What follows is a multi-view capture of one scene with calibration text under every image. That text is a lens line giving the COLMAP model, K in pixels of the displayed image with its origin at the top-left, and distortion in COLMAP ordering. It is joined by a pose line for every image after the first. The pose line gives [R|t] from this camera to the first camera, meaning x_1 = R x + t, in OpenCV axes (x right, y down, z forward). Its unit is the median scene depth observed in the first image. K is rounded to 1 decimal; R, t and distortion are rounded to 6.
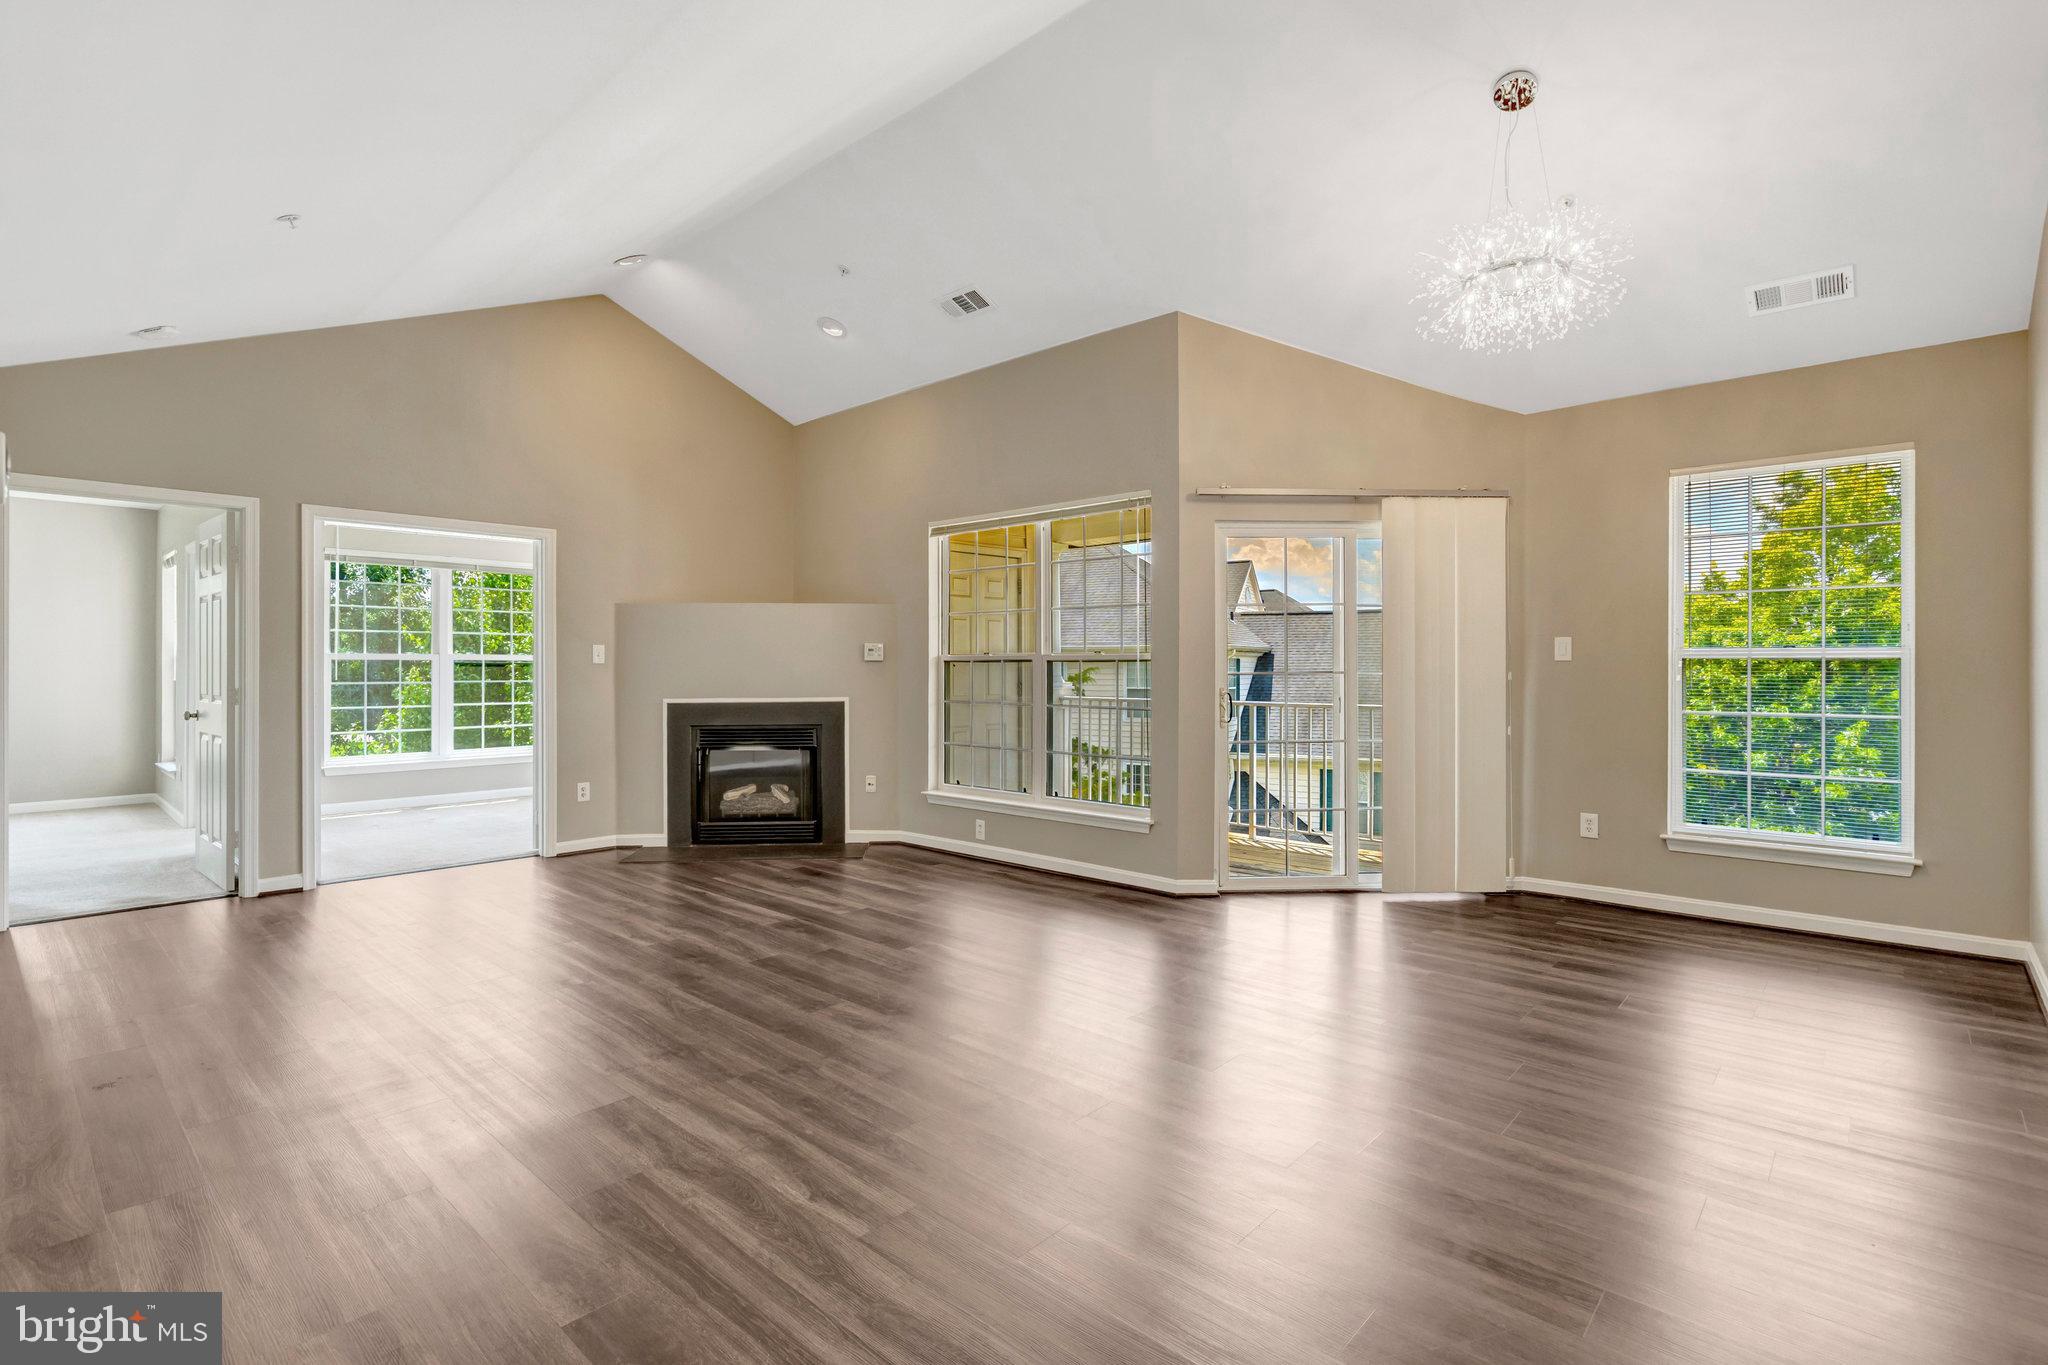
lens RADIAL K [[960.7, 0, 1016.7], [0, 960.7, 668.4], [0, 0, 1]] dist [-0.002890, -0.000001]
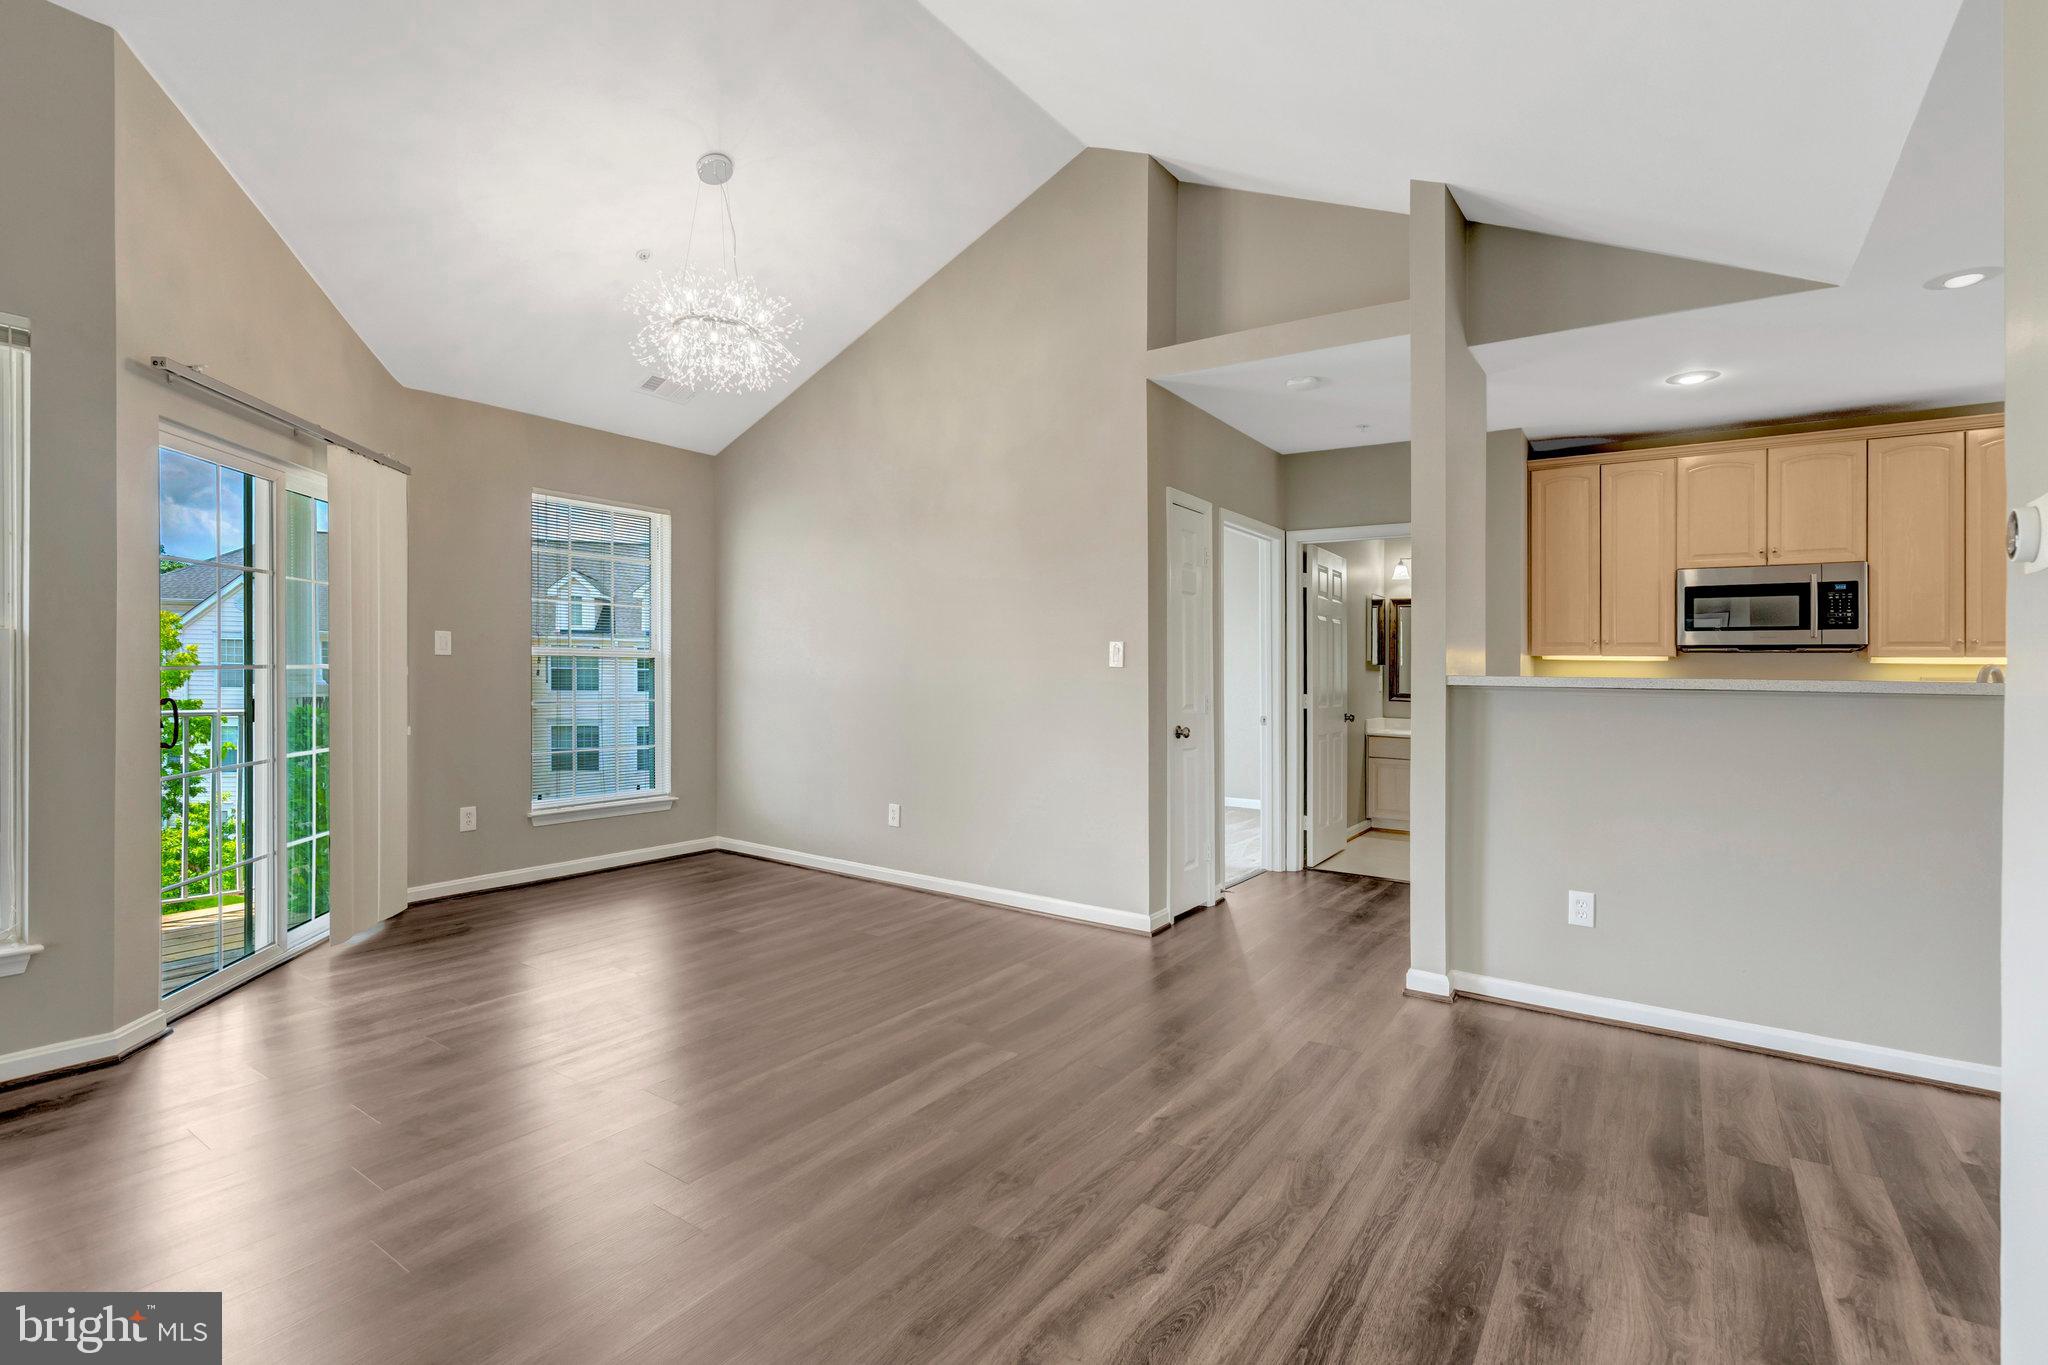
lens RADIAL K [[954.3, 0, 1015.2], [0, 954.3, 680.5], [0, 0, 1]] dist [0.000411, 0.000877]
pose [[-0.138447, -0.012191, 0.990295, -0.399997], [-0.013916, 0.999849, 0.010363, -0.001151], [-0.990272, -0.012346, -0.138596, 0.474175]]
